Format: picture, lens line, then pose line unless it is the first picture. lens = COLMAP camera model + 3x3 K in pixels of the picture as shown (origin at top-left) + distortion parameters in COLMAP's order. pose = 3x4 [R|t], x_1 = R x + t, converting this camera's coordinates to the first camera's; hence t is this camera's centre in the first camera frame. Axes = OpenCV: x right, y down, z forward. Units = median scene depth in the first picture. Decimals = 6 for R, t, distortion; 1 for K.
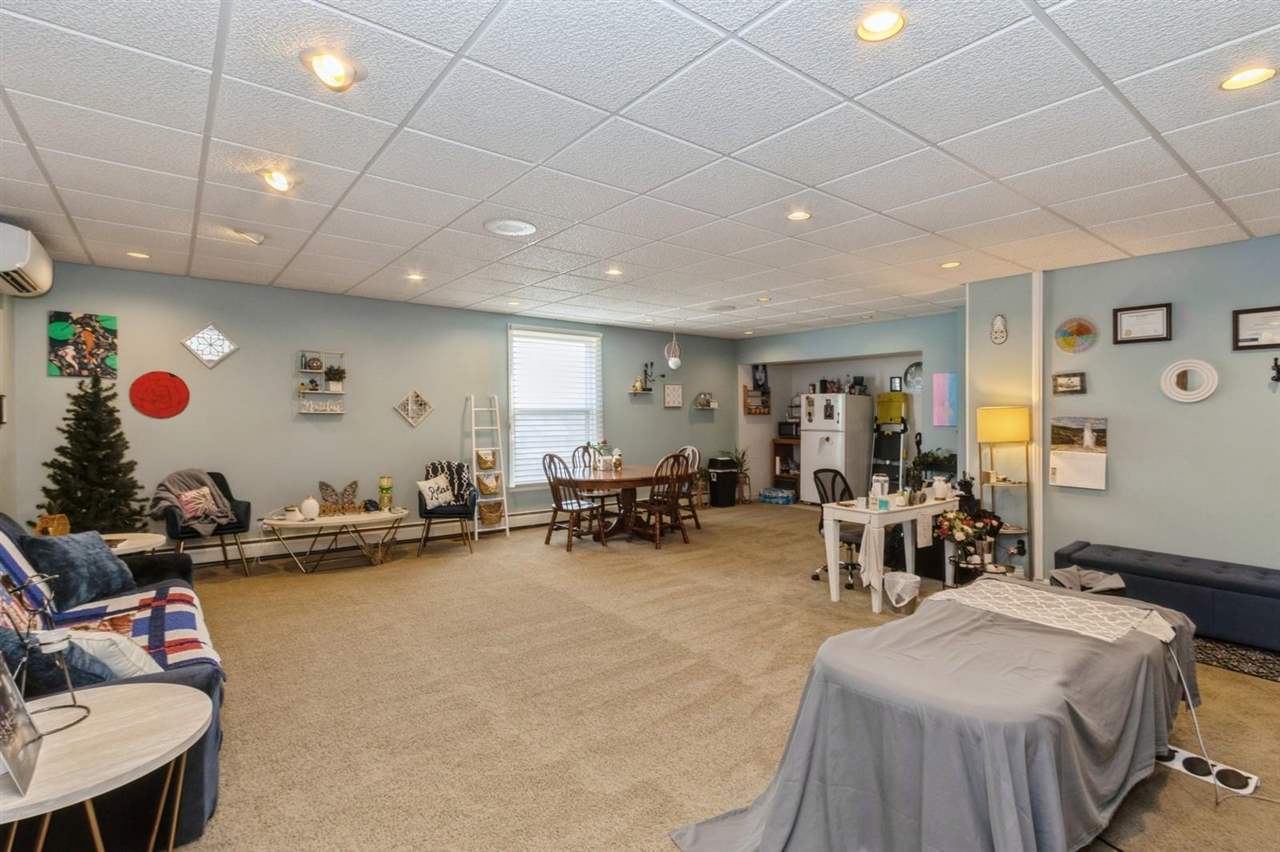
lens RADIAL K [[594.9, 0, 636.3], [0, 594.9, 419.8], [0, 0, 1]] dist [0.004965, -0.001370]
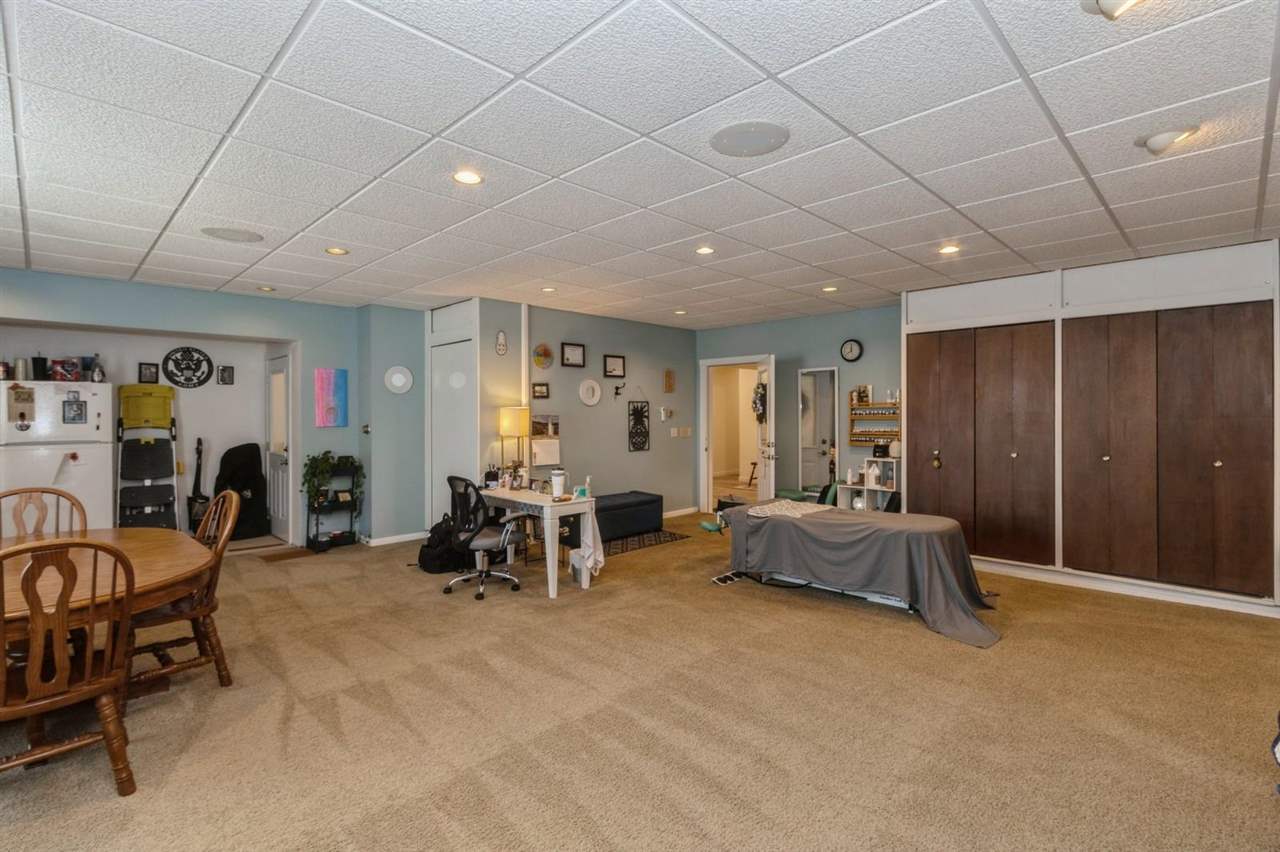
lens RADIAL K [[594.9, 0, 639.7], [0, 594.9, 413.6], [0, 0, 1]] dist [0.004965, -0.001370]
pose [[-0.122314, -0.004801, 0.992480, -0.657665], [0.013385, 0.999889, 0.006487, -0.013318], [-0.992401, 0.014078, -0.122236, 0.928006]]
